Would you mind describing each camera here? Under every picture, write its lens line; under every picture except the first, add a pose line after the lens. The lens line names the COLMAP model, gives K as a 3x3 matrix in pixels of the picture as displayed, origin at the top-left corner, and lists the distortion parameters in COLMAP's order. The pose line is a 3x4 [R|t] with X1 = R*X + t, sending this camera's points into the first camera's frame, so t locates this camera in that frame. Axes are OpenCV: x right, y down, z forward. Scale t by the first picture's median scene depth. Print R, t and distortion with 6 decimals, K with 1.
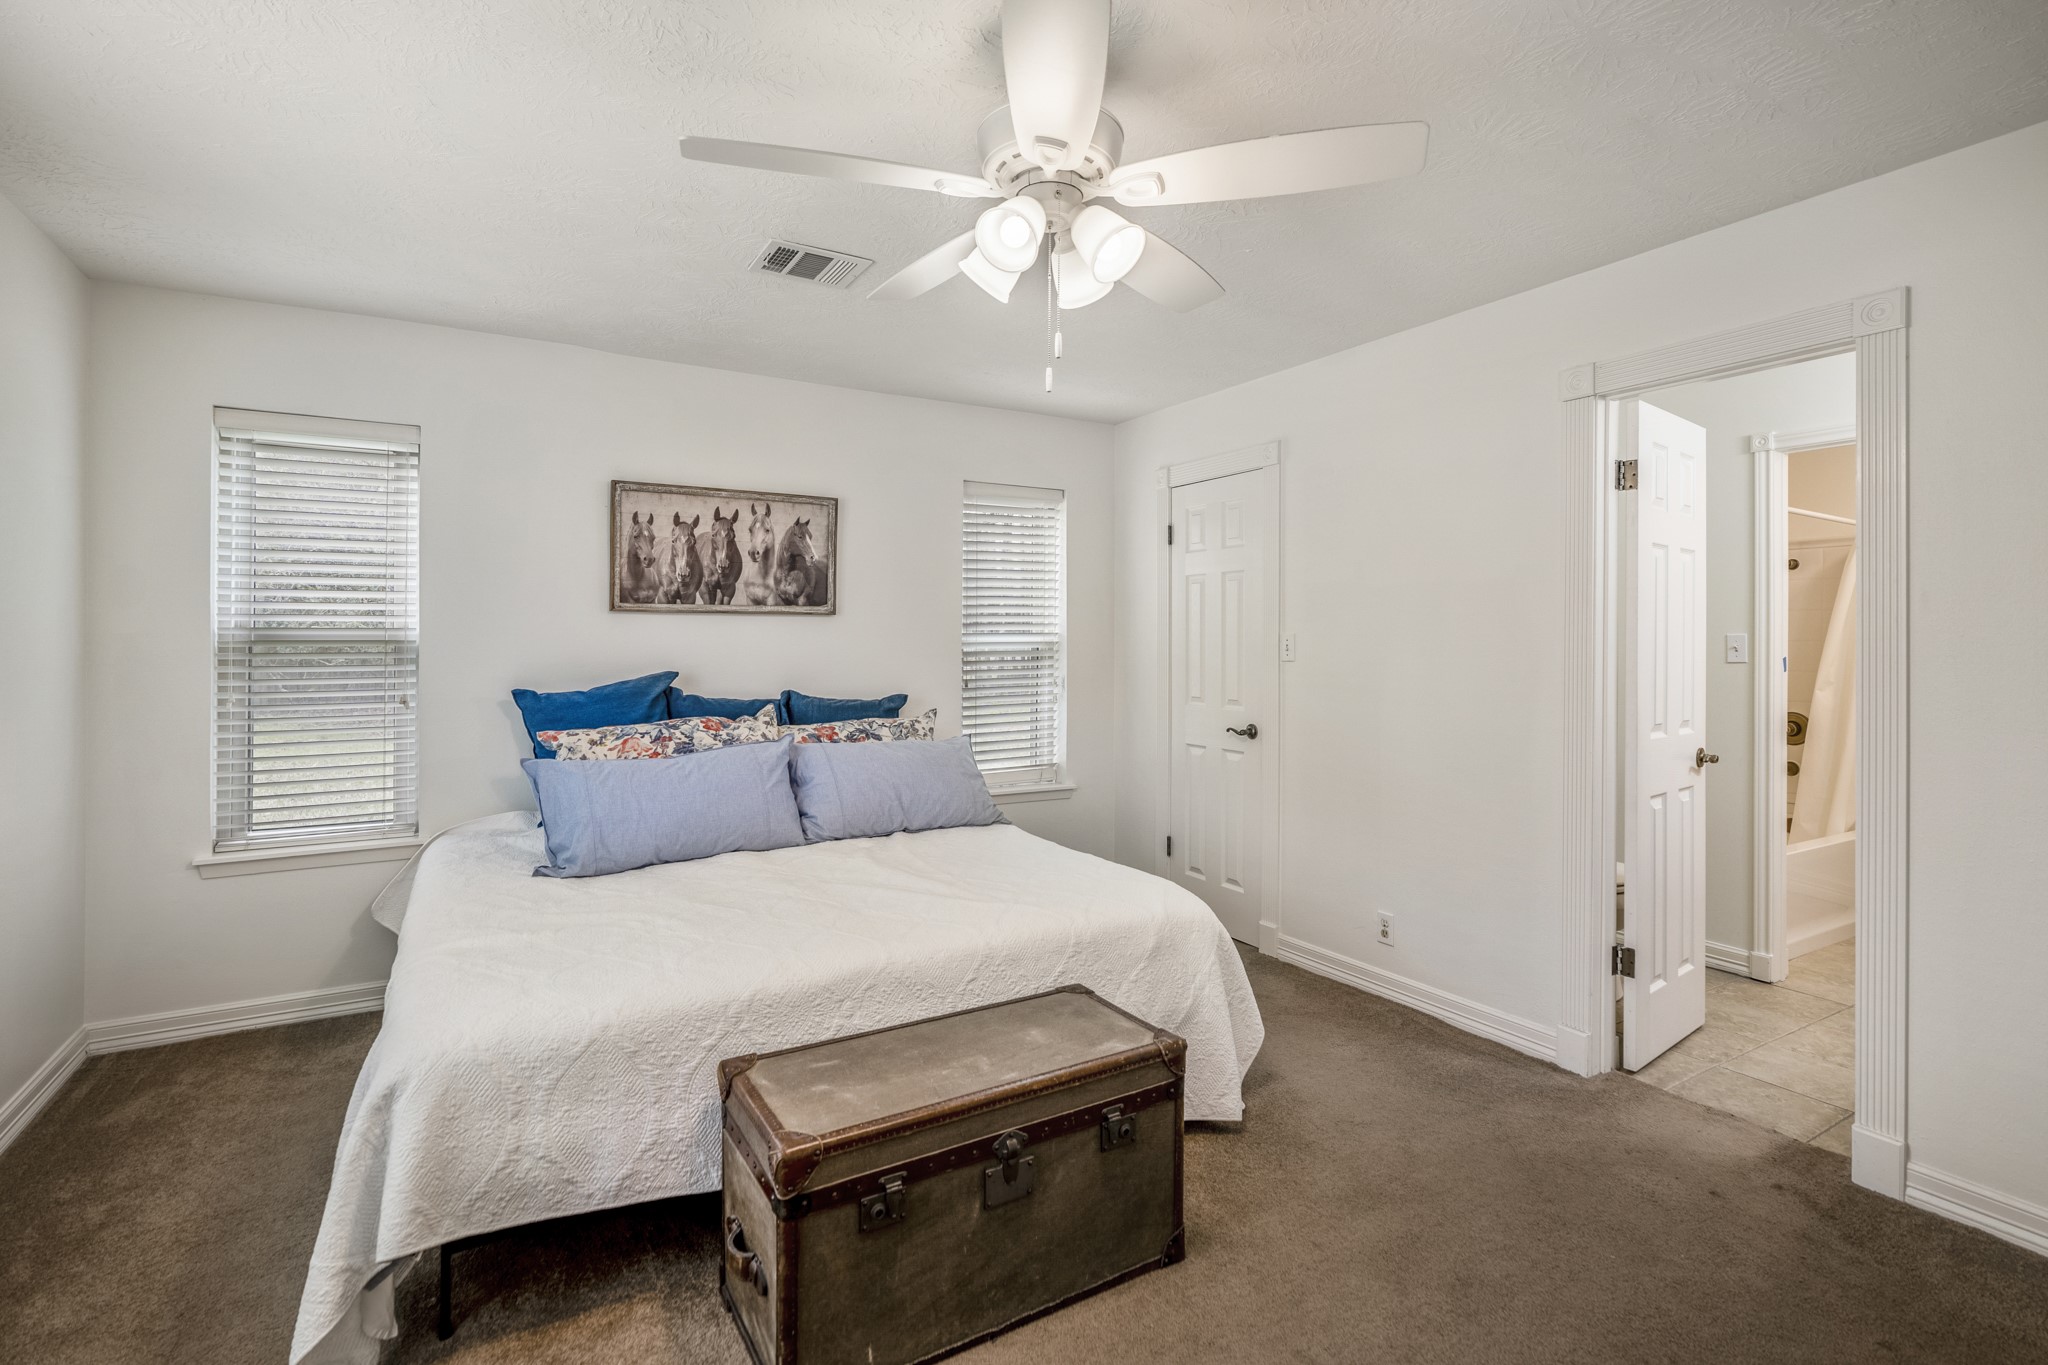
lens RADIAL K [[955.2, 0, 990.6], [0, 955.2, 665.7], [0, 0, 1]] dist [-0.004796, 0.001254]
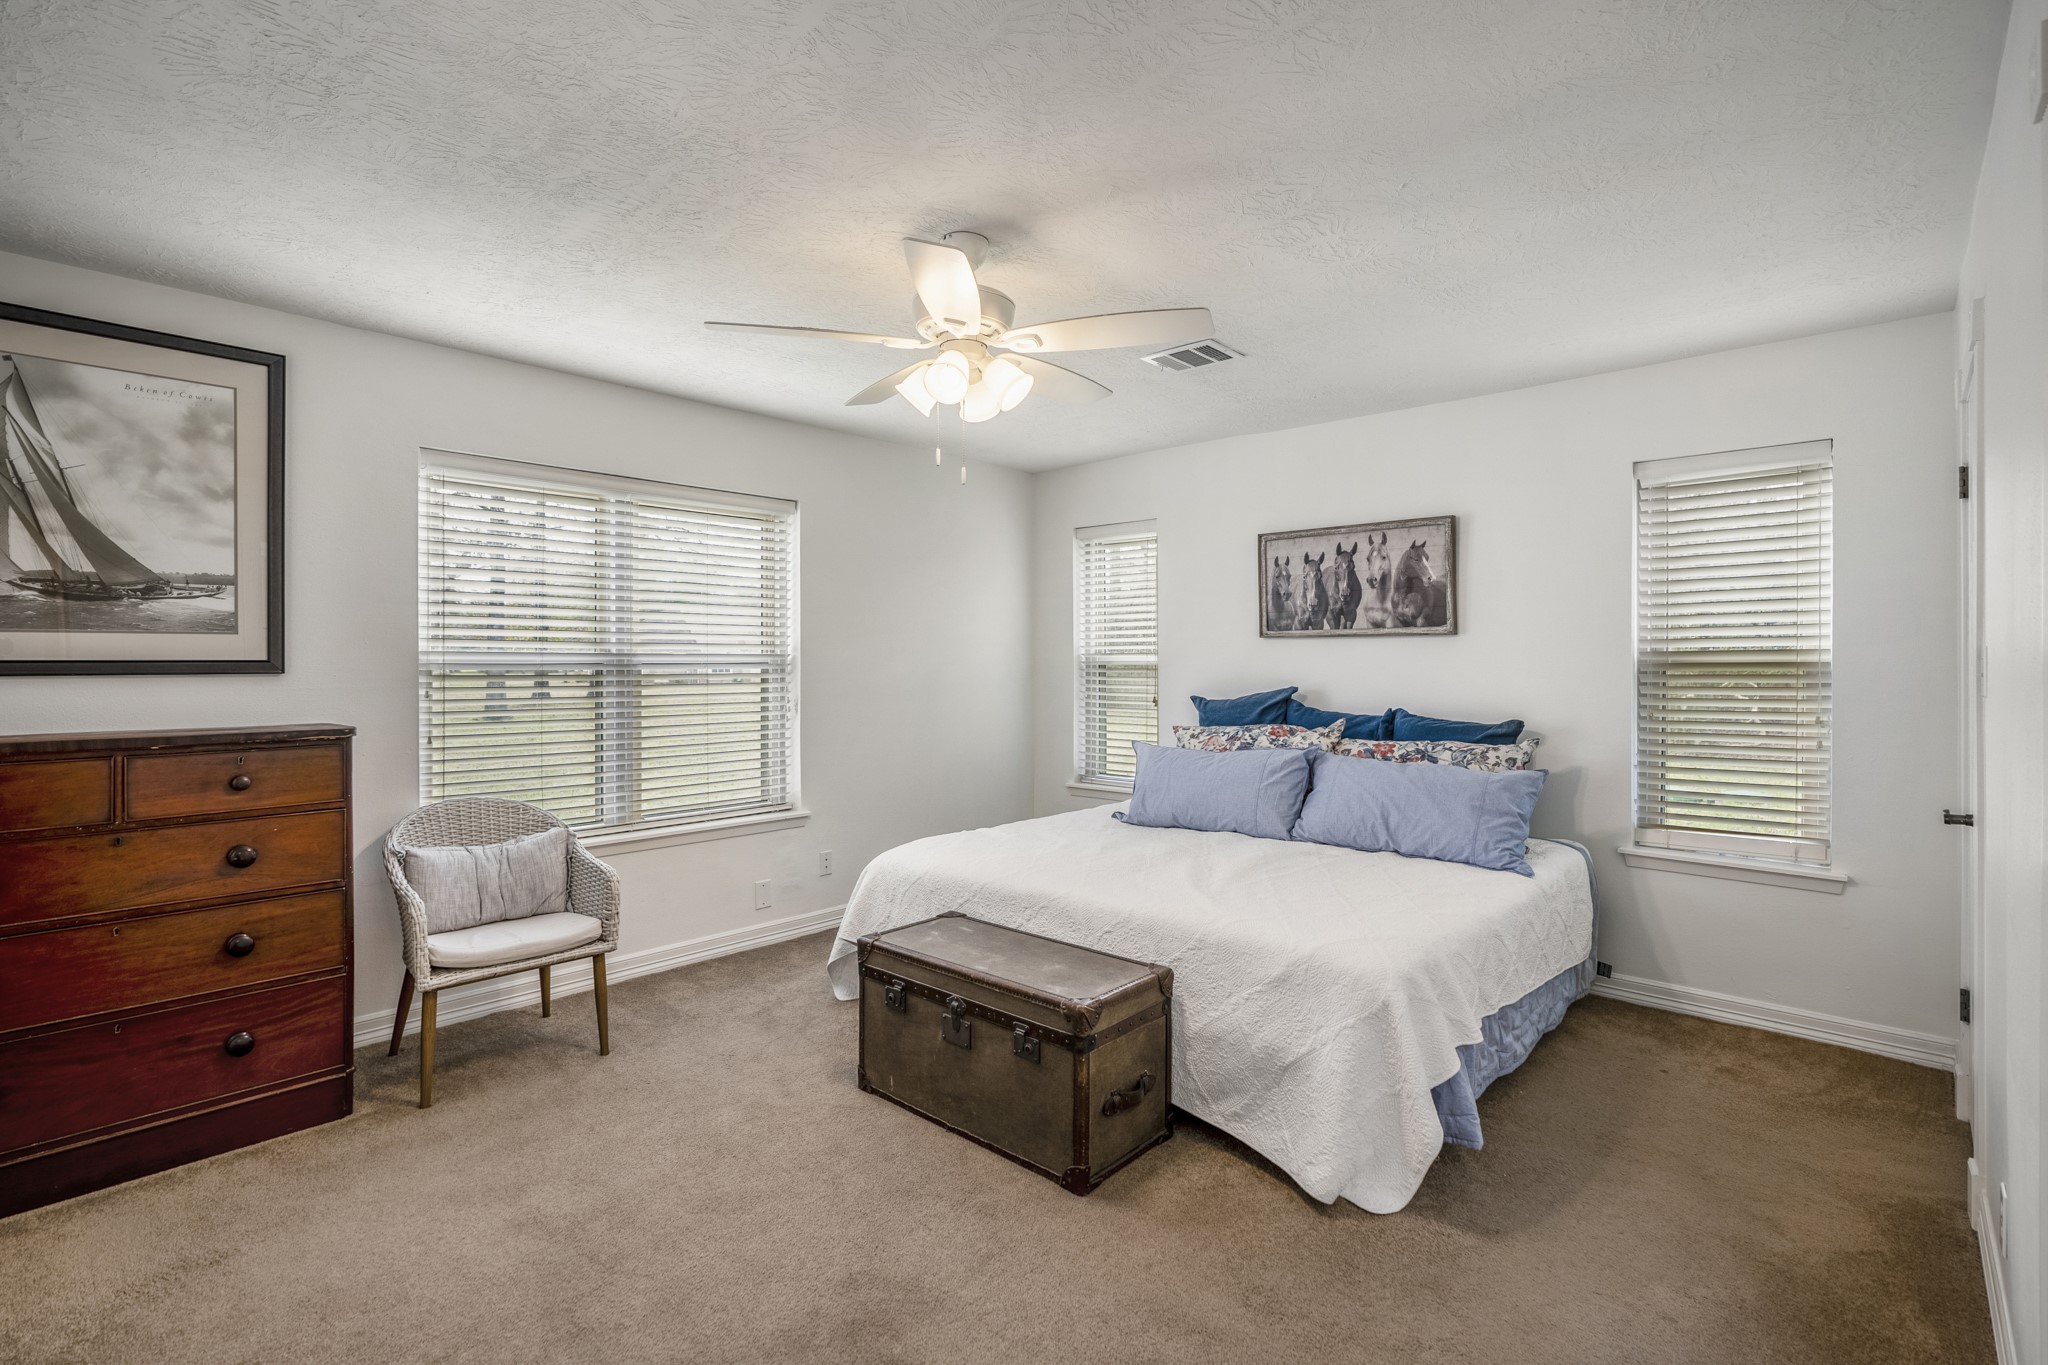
lens RADIAL K [[955.2, 0, 1023.5], [0, 955.2, 675.0], [0, 0, 1]] dist [-0.004796, 0.001254]
pose [[0.293970, 0.012557, -0.955732, 0.712907], [-0.025445, 0.999662, 0.005307, -0.006345], [0.955476, 0.022758, 0.294191, 0.325627]]
